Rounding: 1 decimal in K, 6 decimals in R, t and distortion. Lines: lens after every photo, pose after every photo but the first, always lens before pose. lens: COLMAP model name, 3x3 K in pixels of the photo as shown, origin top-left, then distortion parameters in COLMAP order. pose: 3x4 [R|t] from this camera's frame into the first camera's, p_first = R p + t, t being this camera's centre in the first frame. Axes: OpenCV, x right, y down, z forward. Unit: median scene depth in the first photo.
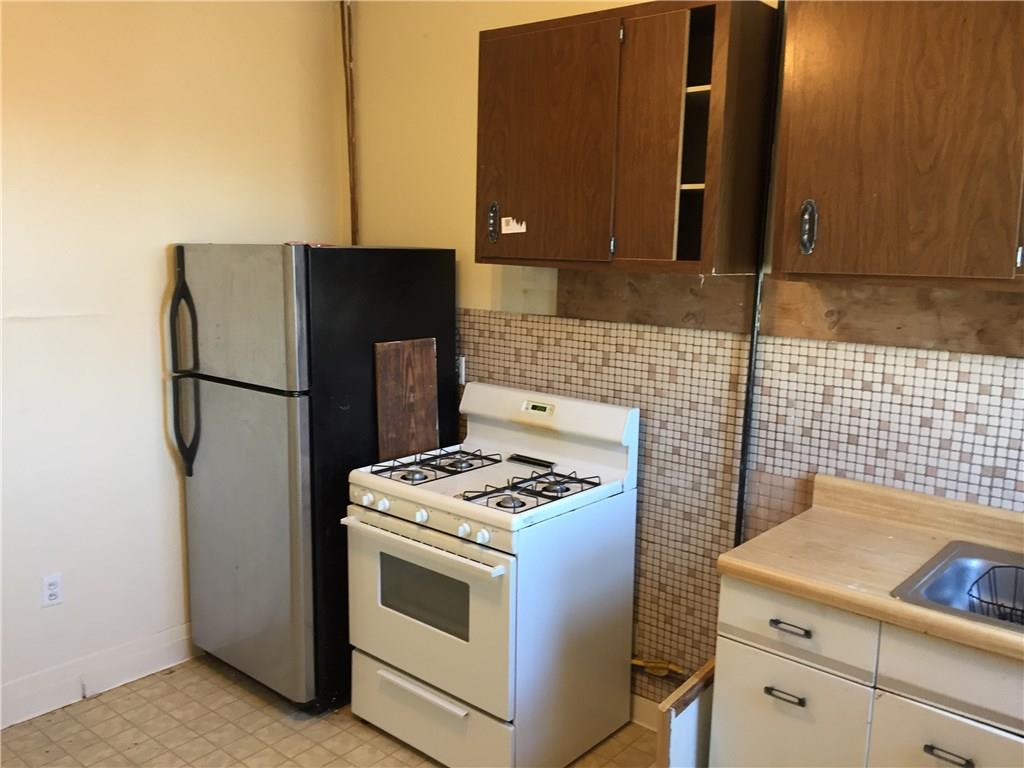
lens RADIAL K [[872.3, 0, 510.6], [0, 872.3, 388.3], [0, 0, 1]] dist [0.064433, -0.009551]
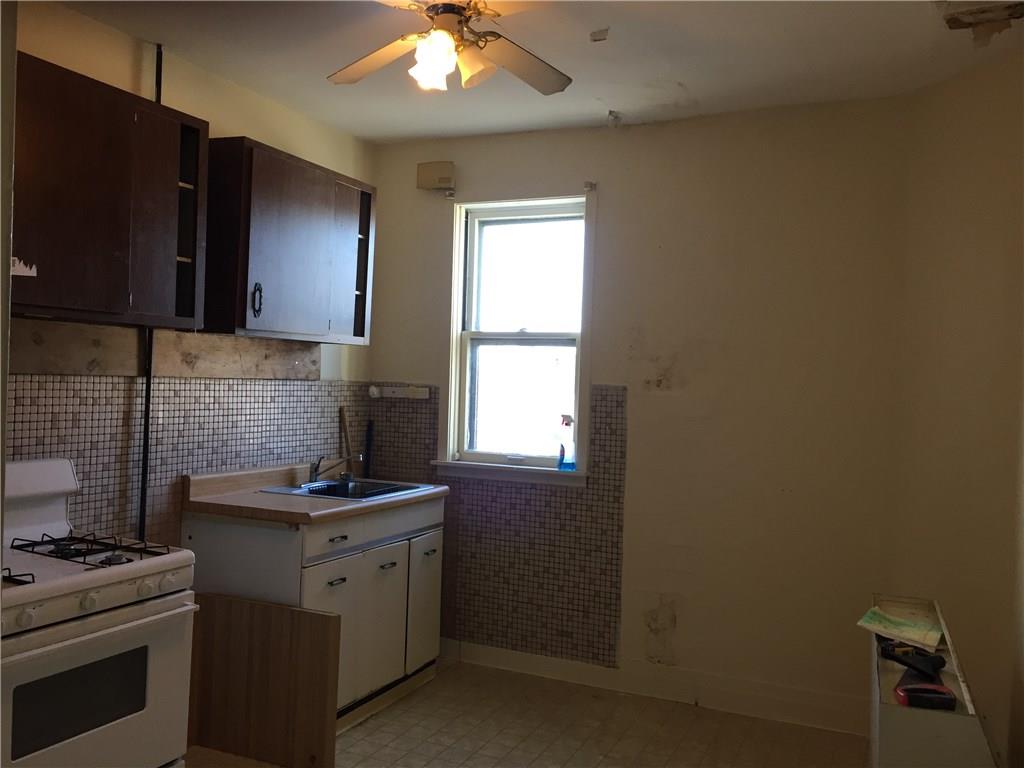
lens RADIAL K [[872.3, 0, 511.5], [0, 872.3, 381.5], [0, 0, 1]] dist [0.064433, -0.009551]
pose [[-0.247872, -0.041314, 0.967912, -1.006548], [0.114616, 0.990823, 0.071643, -0.080307], [-0.961989, 0.128696, -0.240862, 0.762270]]
